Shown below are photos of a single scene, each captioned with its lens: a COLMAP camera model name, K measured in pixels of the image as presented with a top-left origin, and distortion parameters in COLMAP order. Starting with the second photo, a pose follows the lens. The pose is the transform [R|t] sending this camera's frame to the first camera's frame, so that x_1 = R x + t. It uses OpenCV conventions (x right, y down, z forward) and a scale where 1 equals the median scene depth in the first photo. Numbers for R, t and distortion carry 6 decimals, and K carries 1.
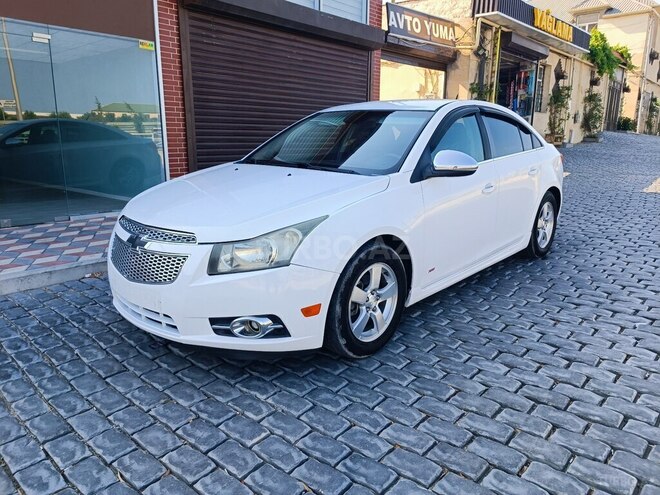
lens RADIAL K [[483.9, 0, 327.7], [0, 483.9, 249.6], [0, 0, 1]] dist [0.044488, -0.045401]
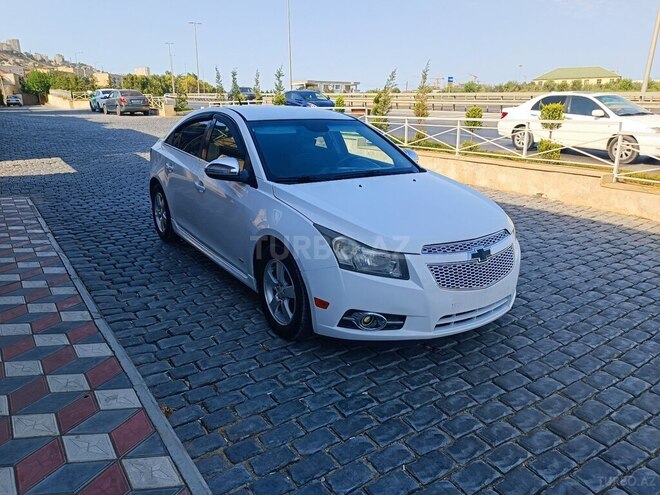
lens RADIAL K [[483.9, 0, 333.2], [0, 483.9, 242.0], [0, 0, 1]] dist [0.044488, -0.045401]
pose [[0.224675, -0.268885, 0.936601, -0.341509], [0.226447, 0.949268, 0.218201, -0.082538], [-0.947757, 0.163066, 0.274165, 0.225104]]
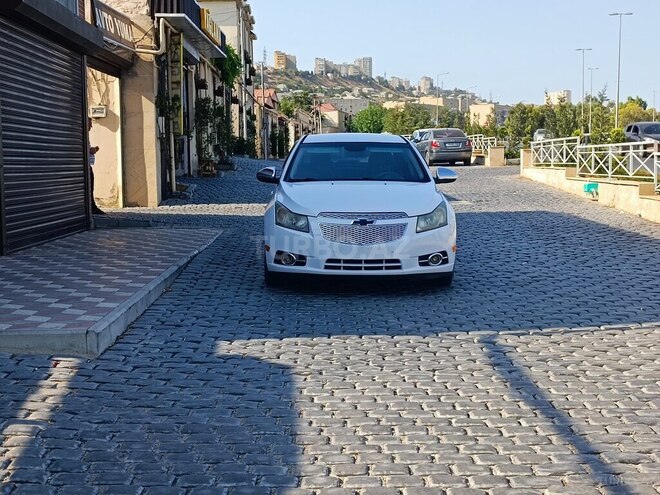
lens RADIAL K [[995.0, 0, 329.5], [0, 995.0, 247.7], [0, 0, 1]] dist [0.059392, 0.000000]
pose [[0.731221, -0.069465, 0.678595, -0.626922], [0.167183, 0.982711, -0.079552, 0.072266], [-0.661337, 0.171619, 0.730192, -0.315867]]
